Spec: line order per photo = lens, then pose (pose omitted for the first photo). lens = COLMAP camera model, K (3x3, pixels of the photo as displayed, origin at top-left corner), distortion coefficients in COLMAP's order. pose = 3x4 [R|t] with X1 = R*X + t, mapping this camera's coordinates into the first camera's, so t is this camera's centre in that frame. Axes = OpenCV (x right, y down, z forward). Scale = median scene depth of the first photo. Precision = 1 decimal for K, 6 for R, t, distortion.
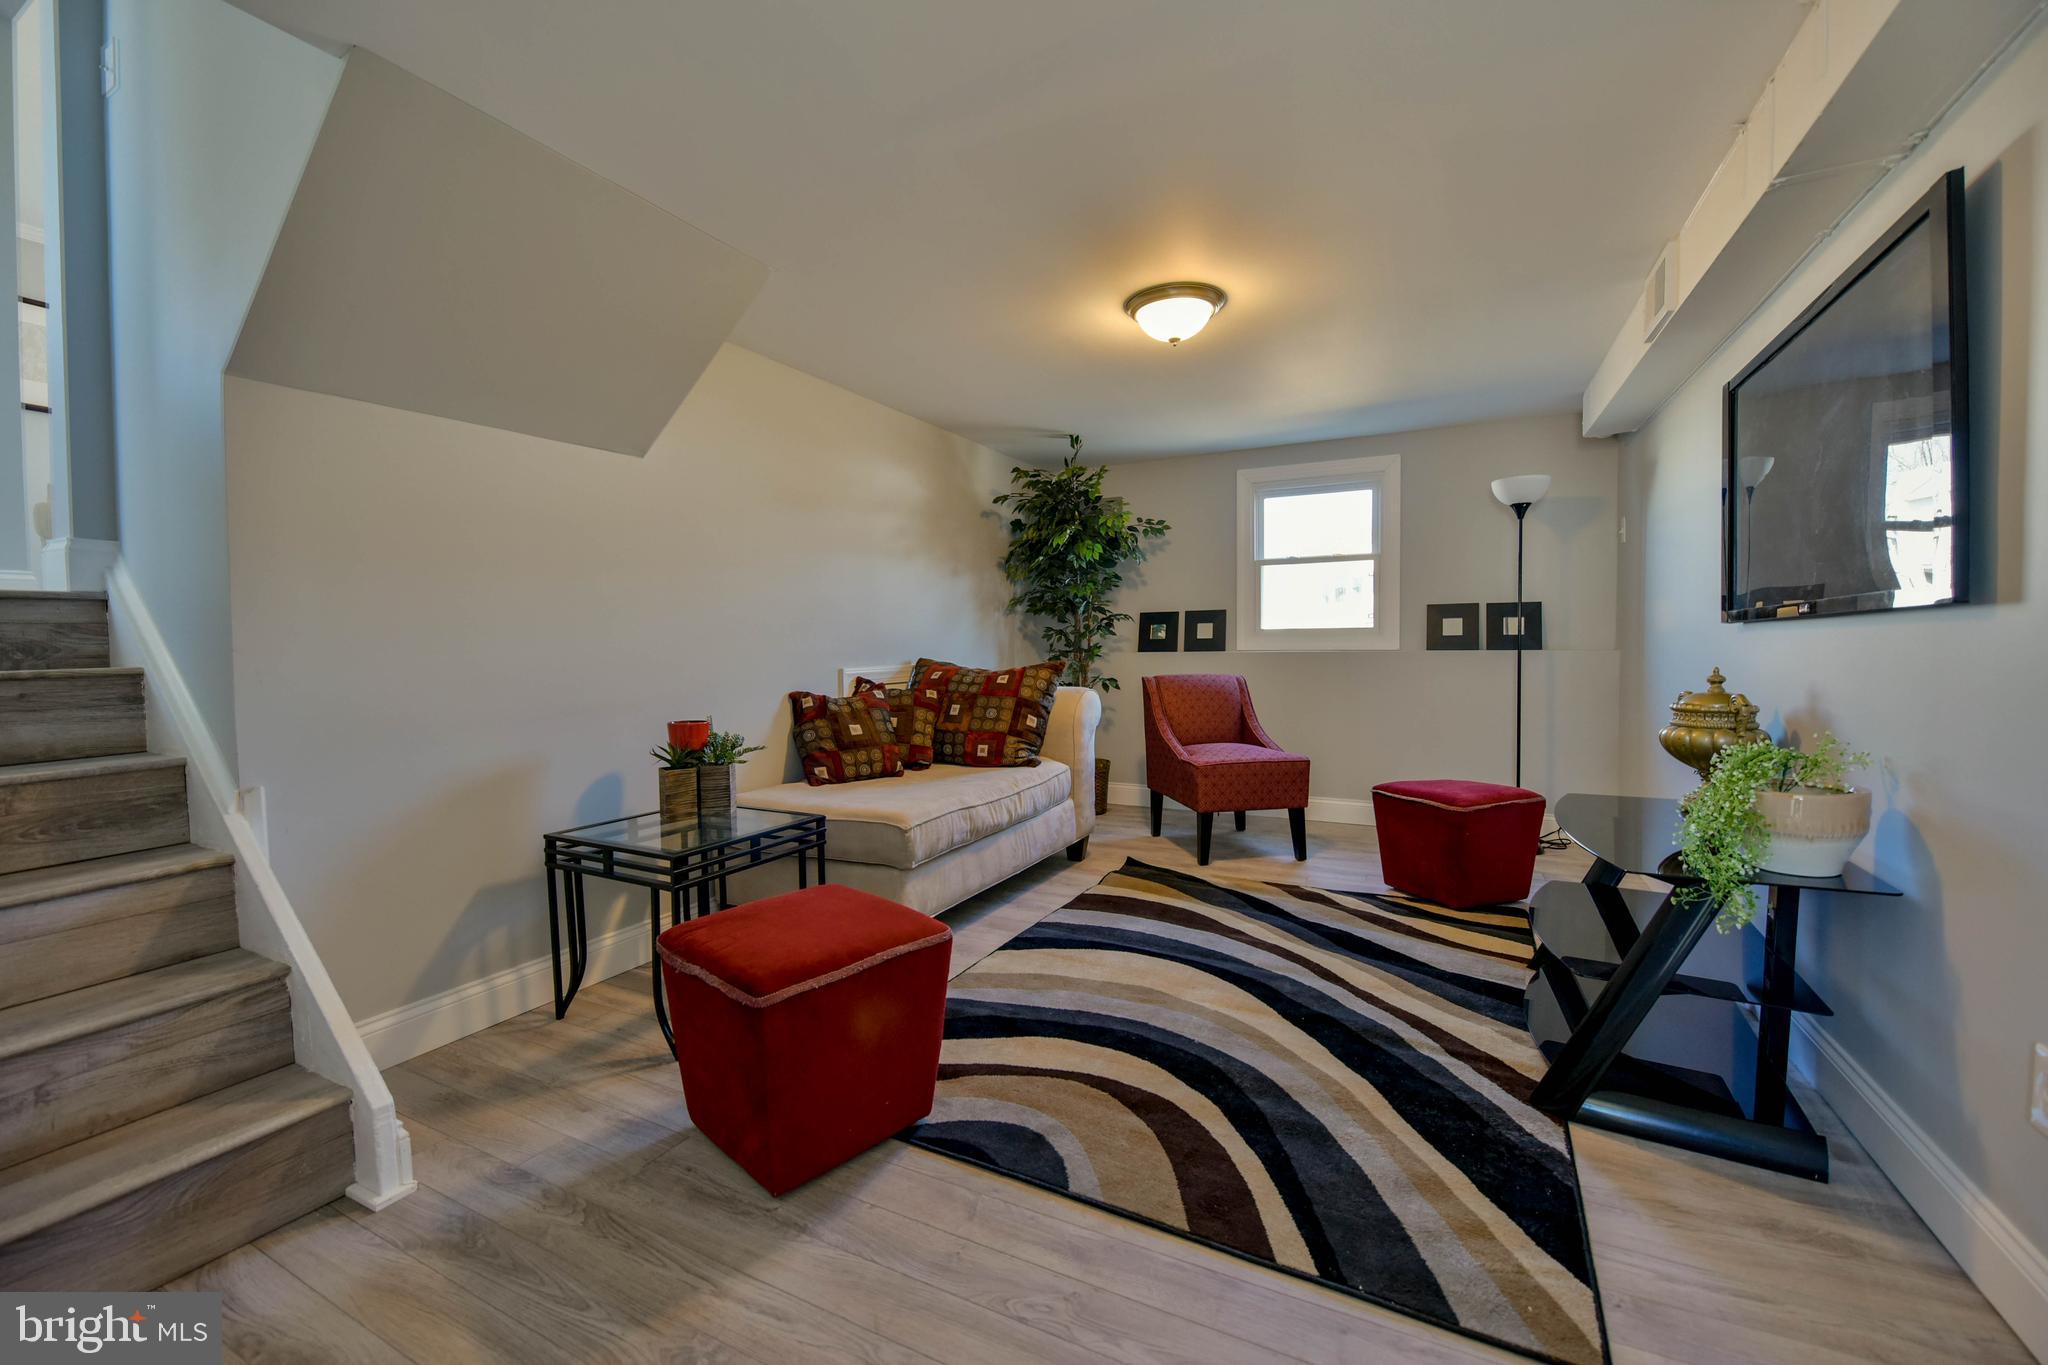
lens RADIAL K [[836.9, 0, 1015.0], [0, 836.9, 673.2], [0, 0, 1]] dist [-0.016180, -0.000754]
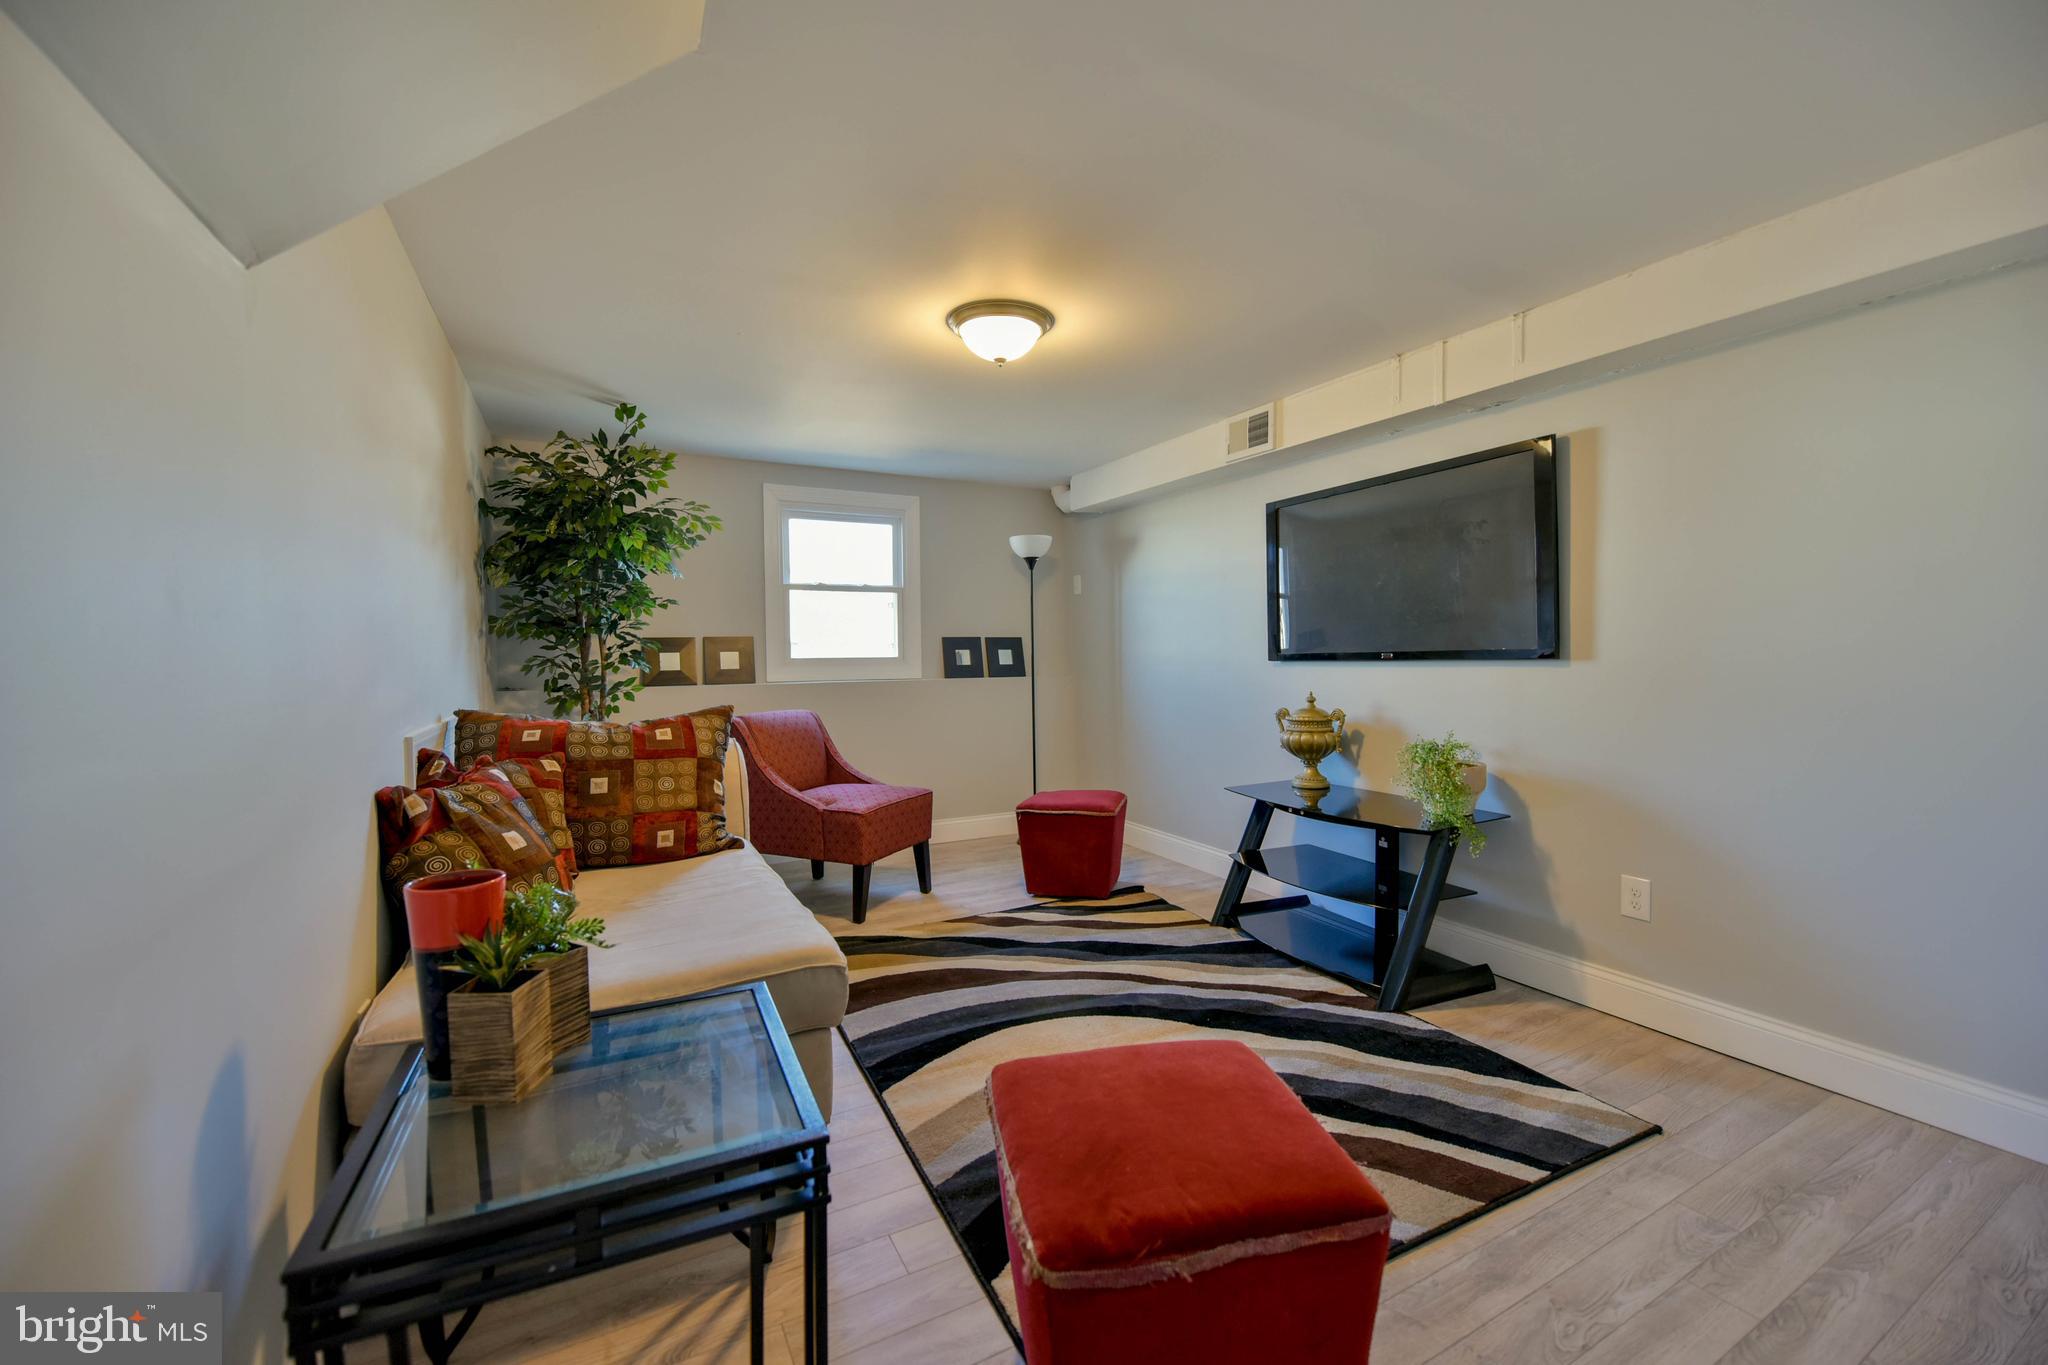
lens RADIAL K [[836.9, 0, 1030.2], [0, 836.9, 673.5], [0, 0, 1]] dist [-0.016180, -0.000754]
pose [[0.560422, -0.016616, 0.828040, -0.466324], [0.033733, 0.999427, -0.002776, -0.035096], [-0.827520, 0.029488, 0.560662, 0.370185]]
